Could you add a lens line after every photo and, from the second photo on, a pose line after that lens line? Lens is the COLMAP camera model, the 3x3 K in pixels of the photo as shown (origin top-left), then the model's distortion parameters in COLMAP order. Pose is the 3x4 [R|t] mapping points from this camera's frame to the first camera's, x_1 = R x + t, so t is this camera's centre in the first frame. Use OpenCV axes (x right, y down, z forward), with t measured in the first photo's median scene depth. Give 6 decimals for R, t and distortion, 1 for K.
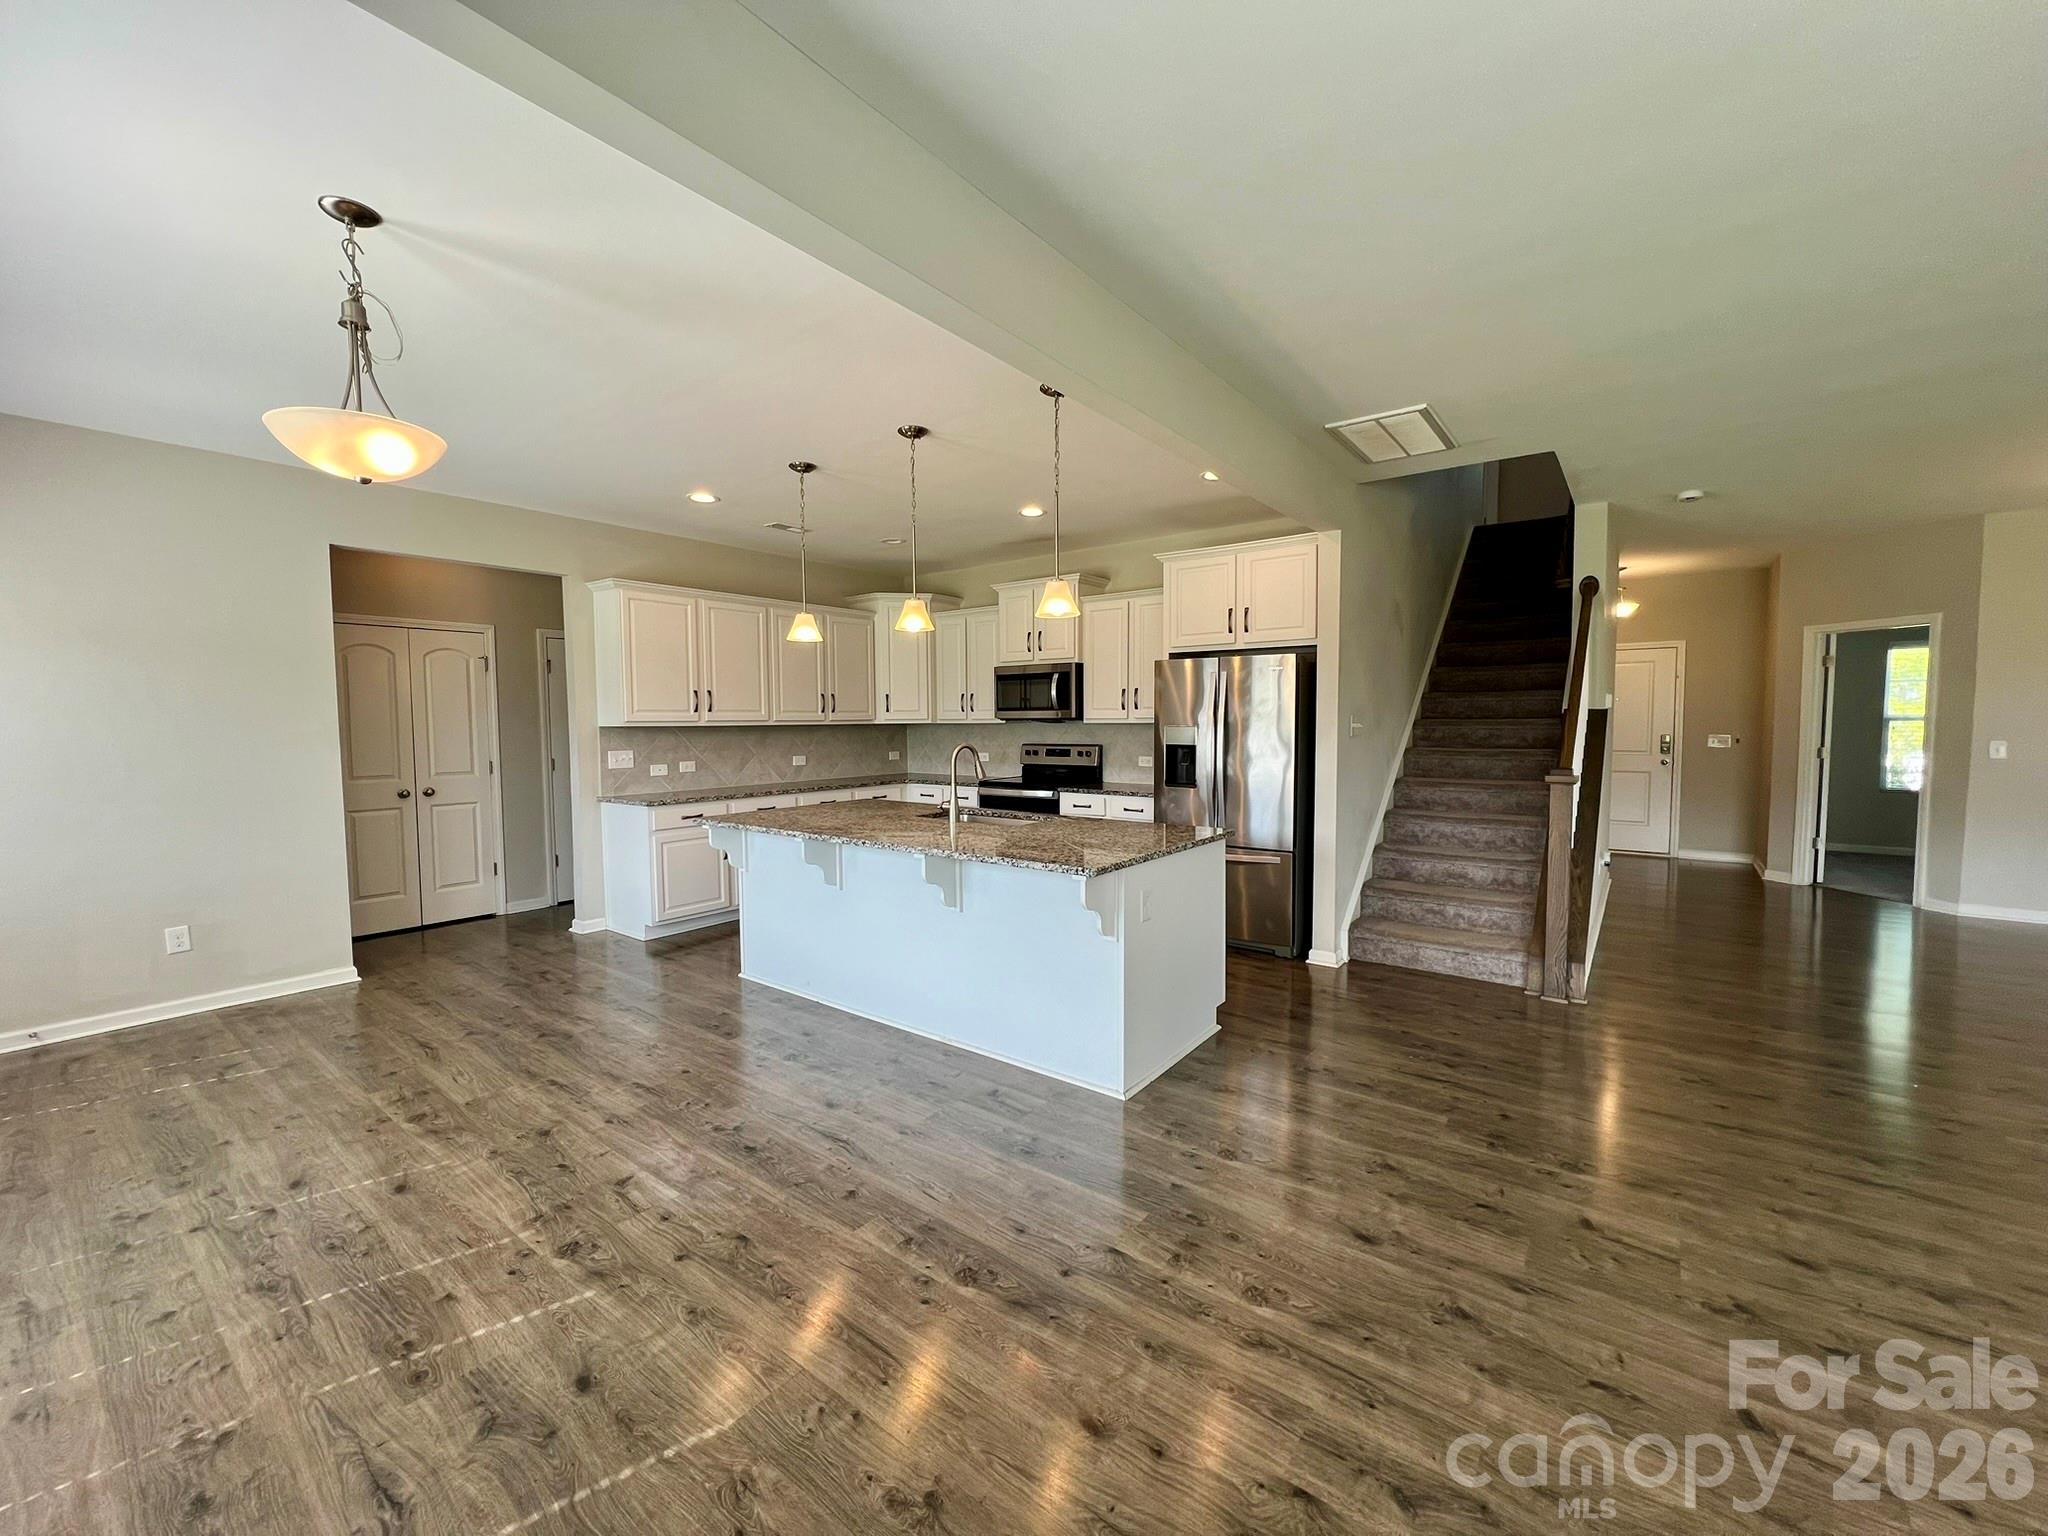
lens RADIAL K [[815.3, 0, 1027.3], [0, 815.3, 759.6], [0, 0, 1]] dist [-0.003508, 0.000768]
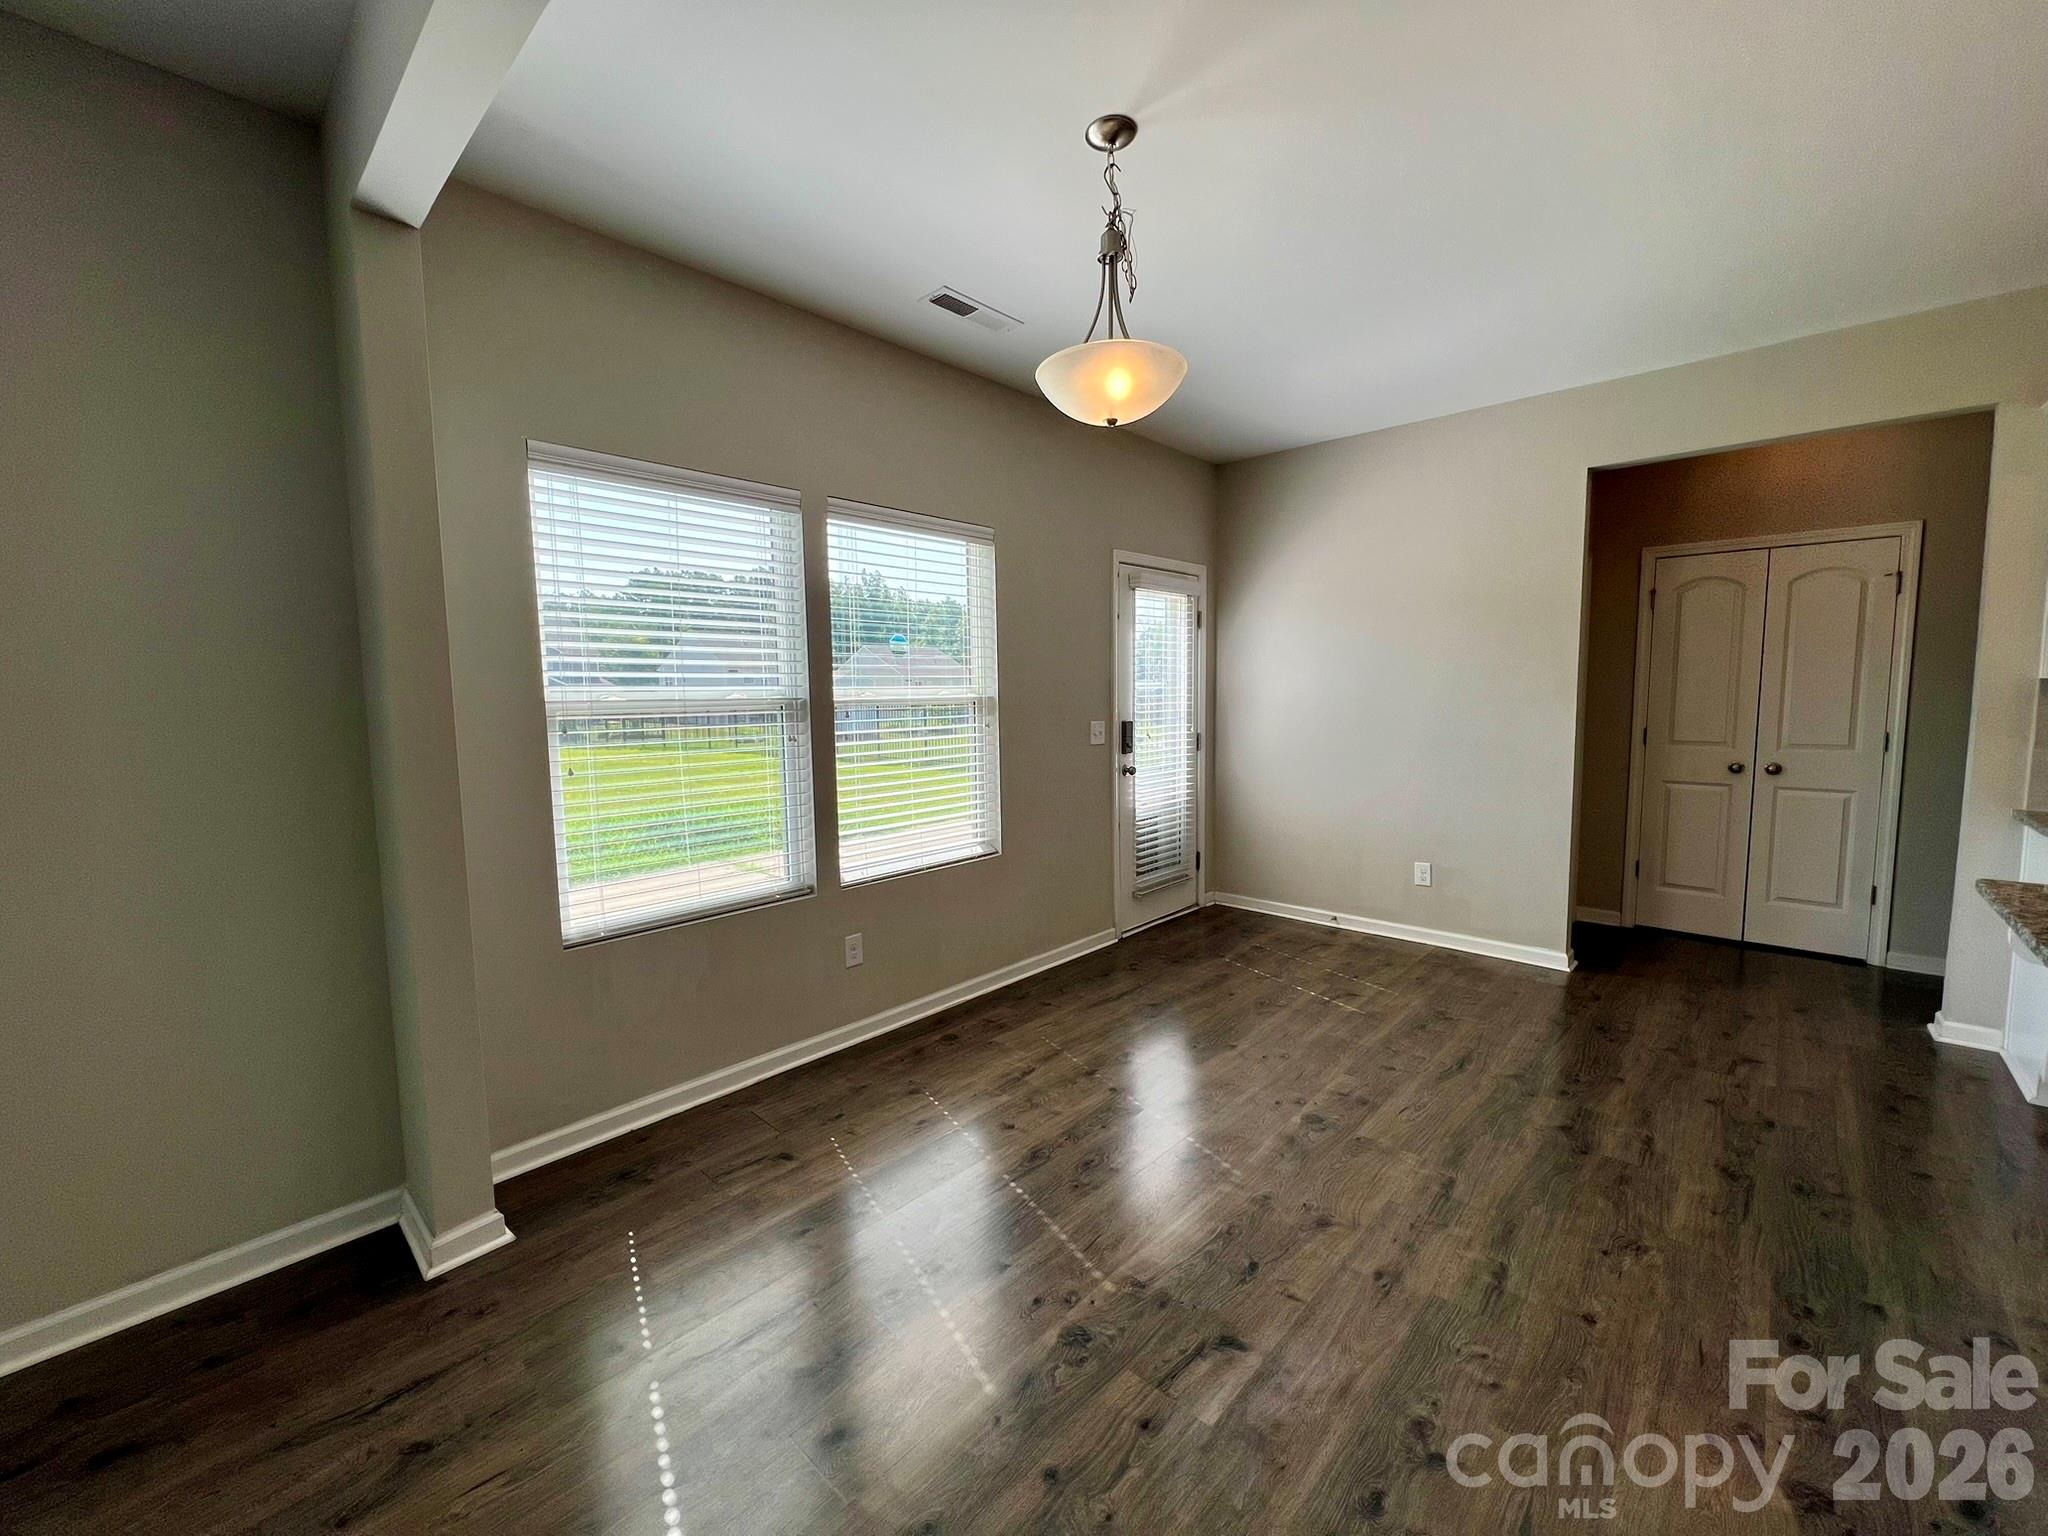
lens RADIAL K [[815.3, 0, 1013.2], [0, 815.3, 767.3], [0, 0, 1]] dist [-0.003508, 0.000768]
pose [[-0.104534, 0.102138, -0.989263, 0.073184], [-0.036293, 0.993658, 0.106427, -0.015994], [0.993859, 0.047029, -0.100165, 0.402233]]
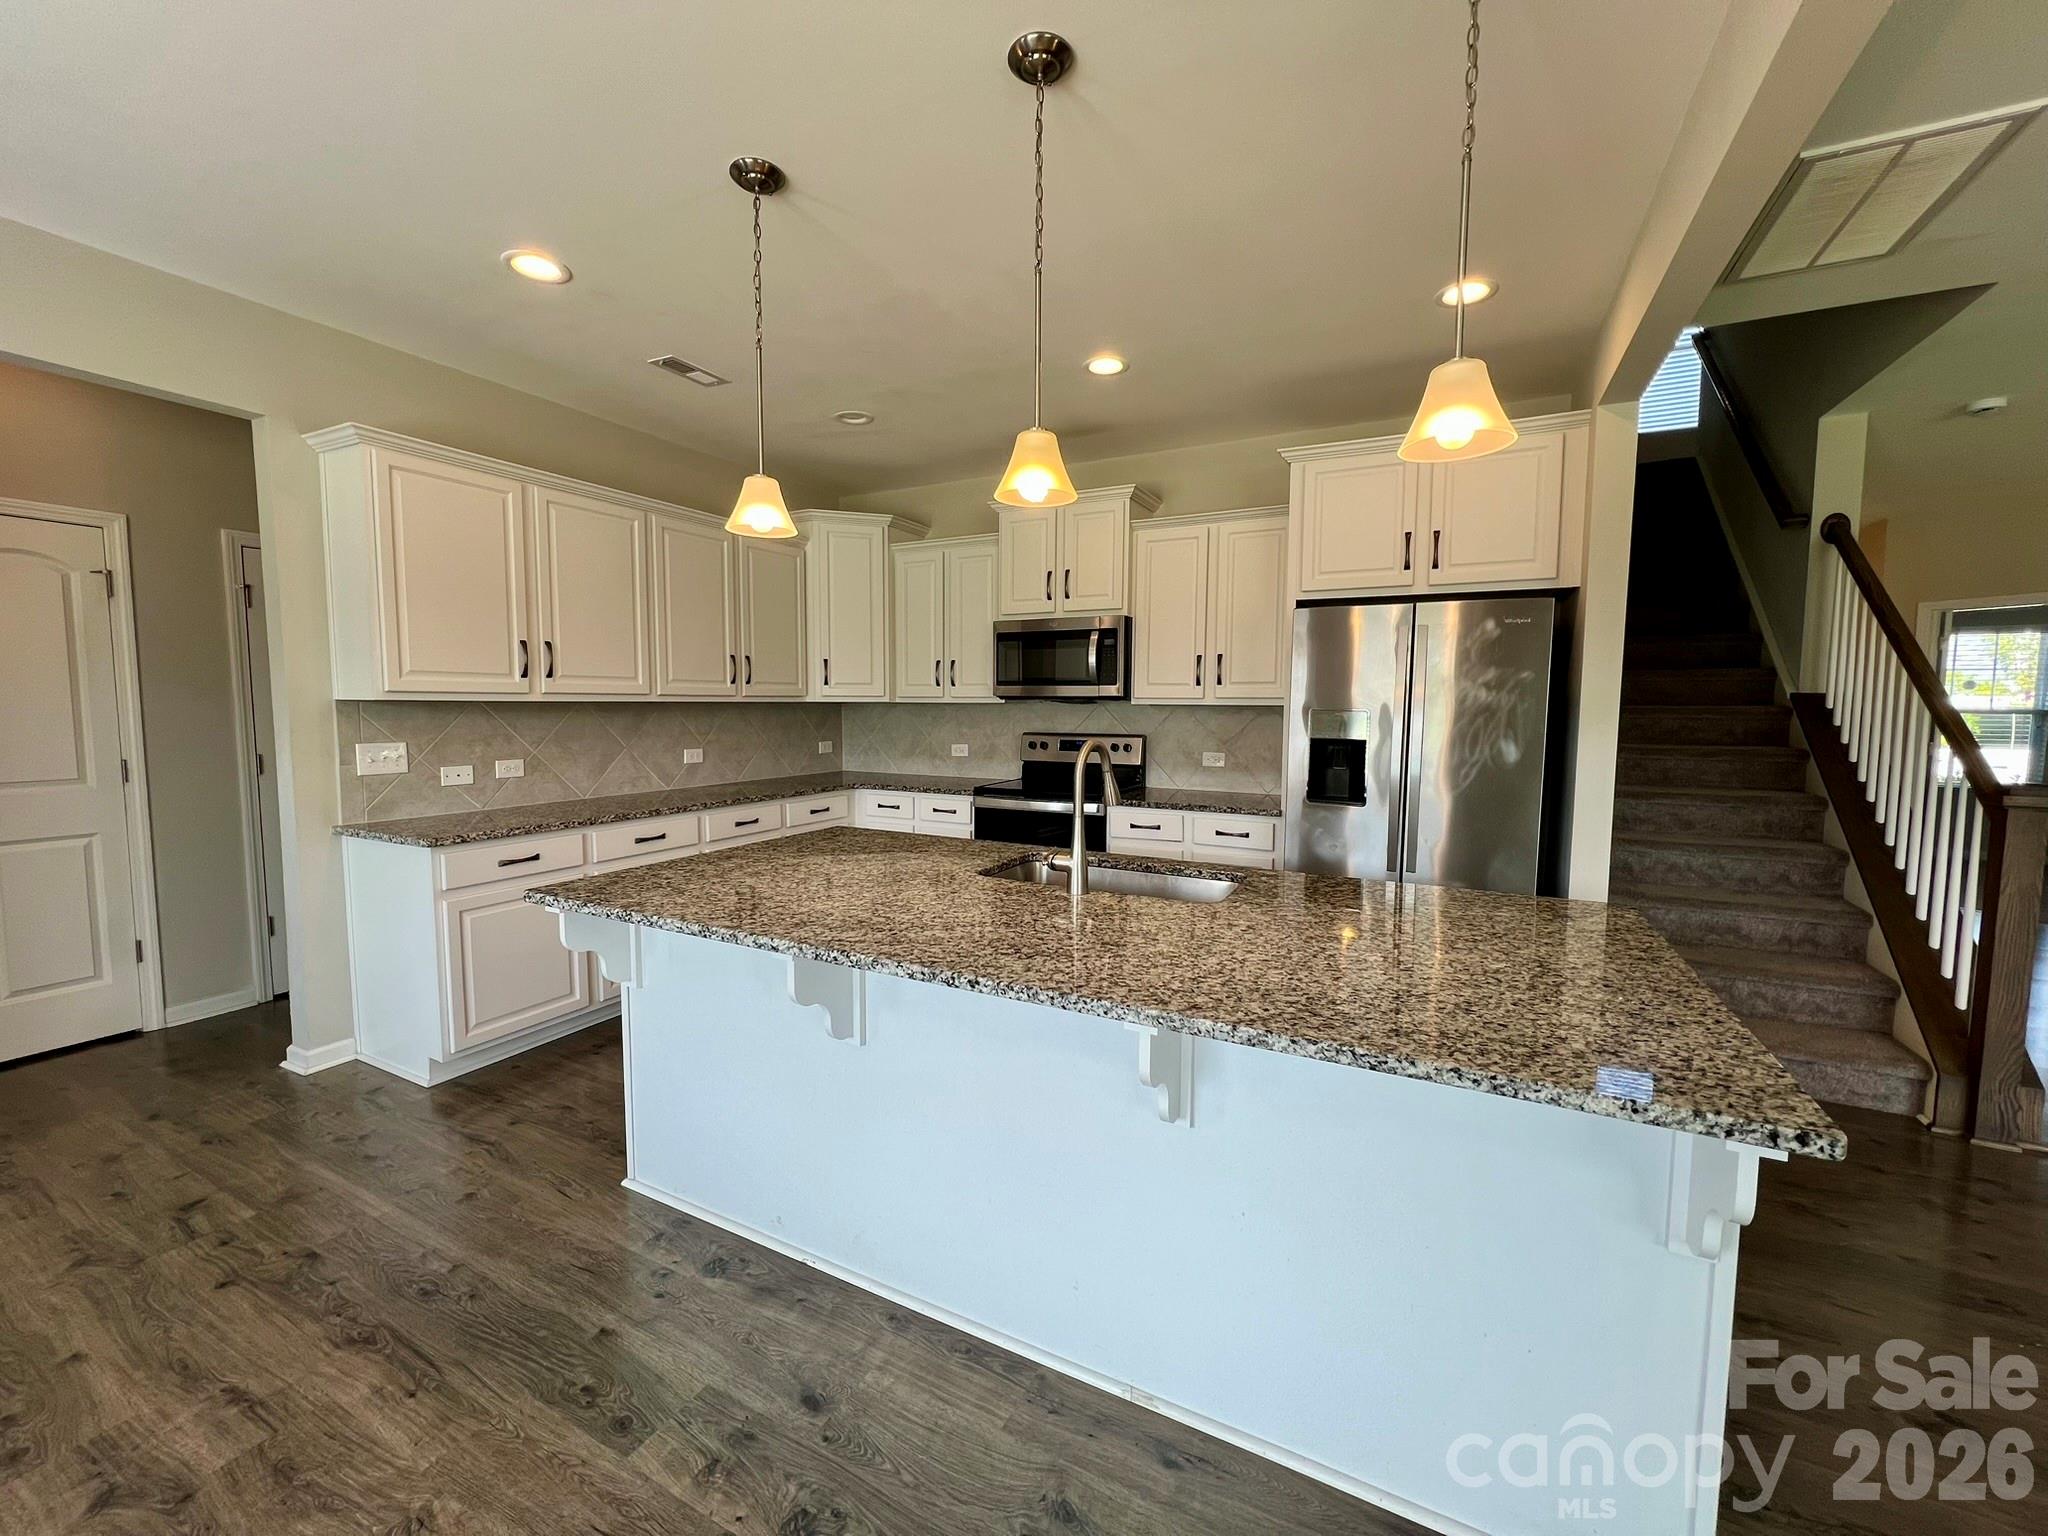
lens RADIAL K [[815.3, 0, 1026.9], [0, 815.3, 761.2], [0, 0, 1]] dist [-0.003508, 0.000768]
pose [[0.985463, 0.000292, 0.169890, -0.158798], [-0.004171, 0.999739, 0.022477, -0.013430], [-0.169839, -0.022859, 0.985207, 0.381306]]
